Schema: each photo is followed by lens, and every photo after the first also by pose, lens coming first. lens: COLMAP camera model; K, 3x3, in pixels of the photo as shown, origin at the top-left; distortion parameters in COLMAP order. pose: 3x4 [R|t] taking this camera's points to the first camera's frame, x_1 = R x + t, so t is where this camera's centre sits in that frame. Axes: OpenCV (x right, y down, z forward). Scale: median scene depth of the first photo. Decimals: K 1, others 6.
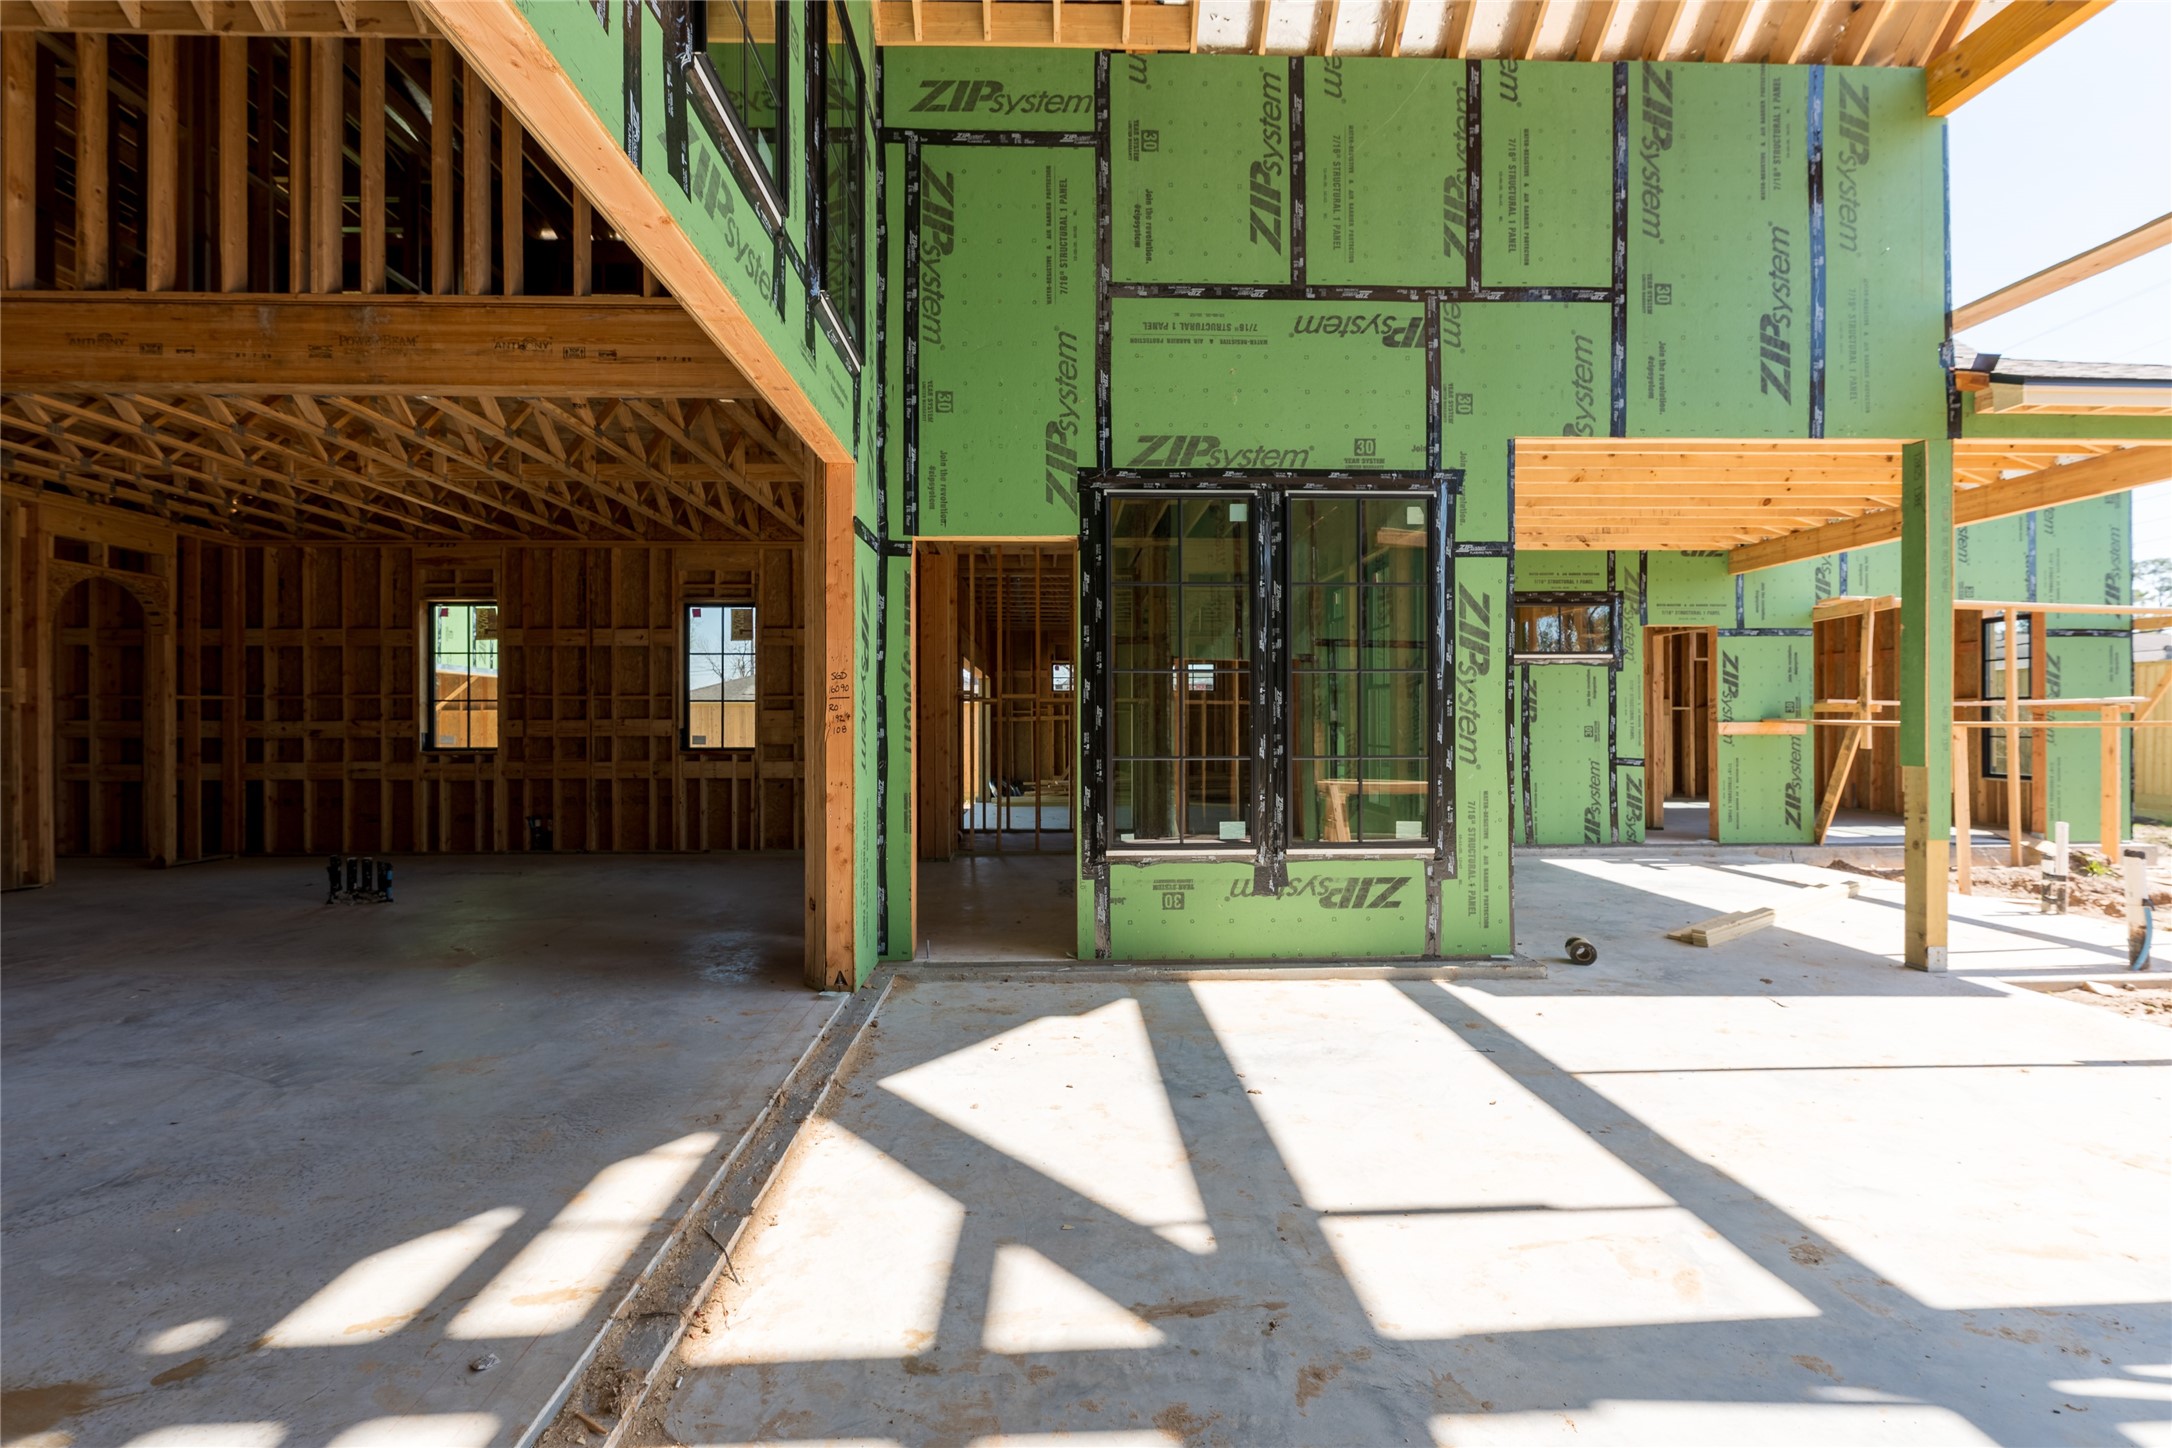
lens RADIAL K [[887.4, 0, 1074.0], [0, 887.4, 724.7], [0, 0, 1]] dist [0.001000, 0.000188]
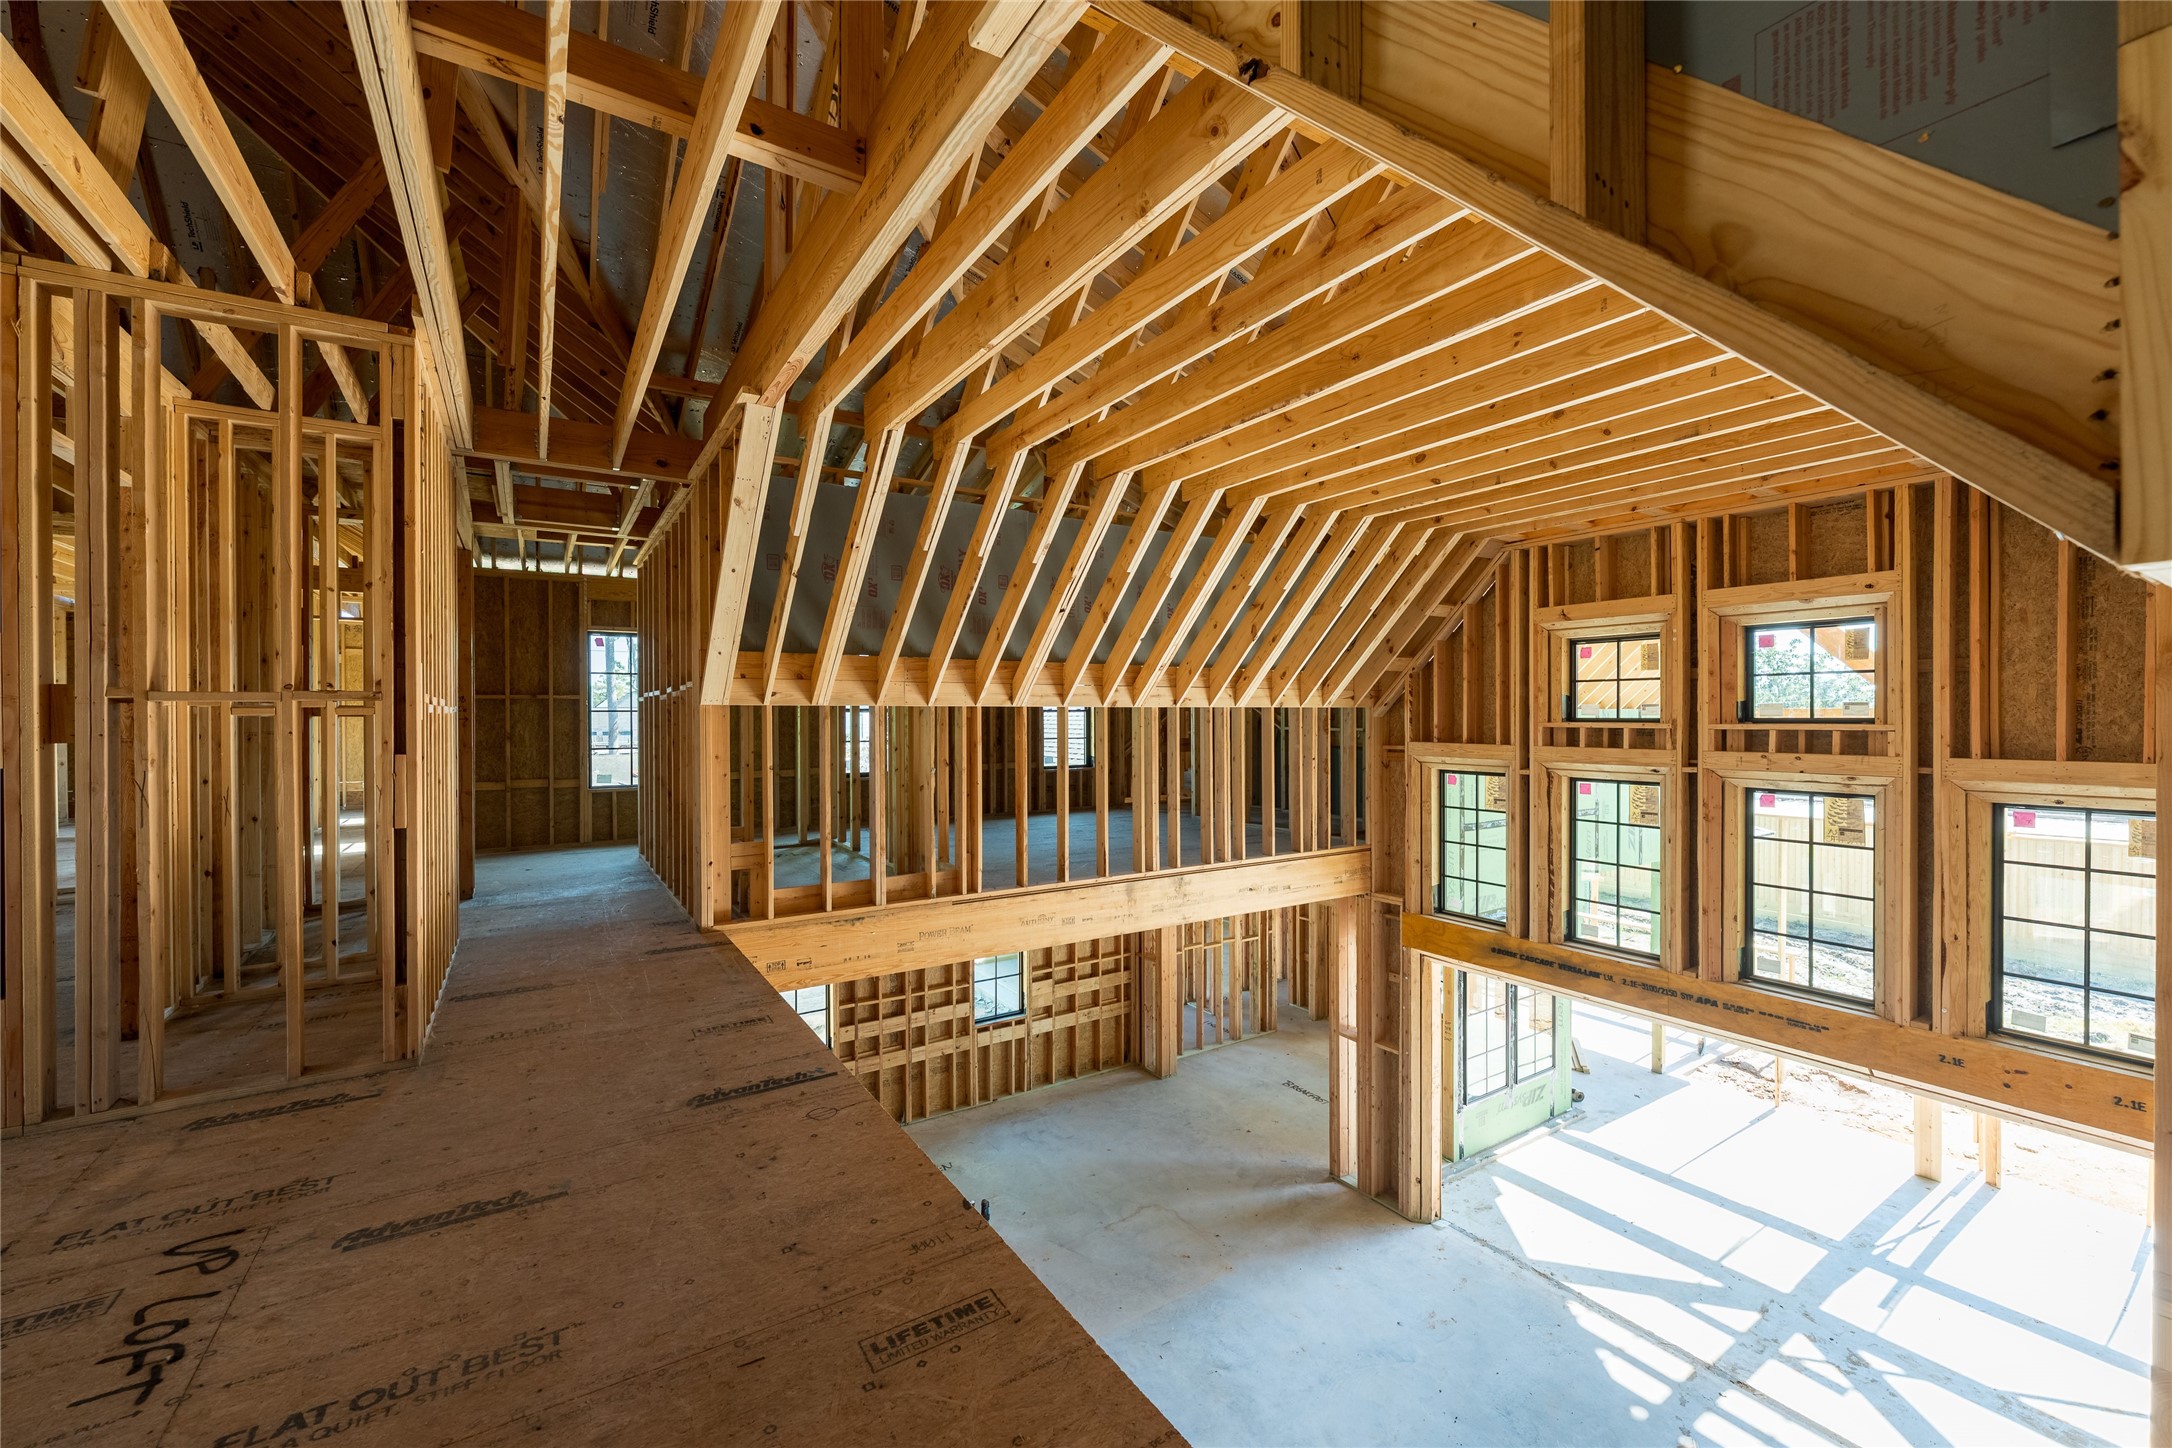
lens RADIAL K [[866.4, 0, 1086.0], [0, 866.4, 724.0], [0, 0, 1]] dist [-0.000232, -0.000060]
pose [[0.853654, -0.003633, 0.520828, -1.033368], [0.000259, 0.999979, 0.006550, -0.444280], [-0.520840, -0.005457, 0.853637, -0.139682]]
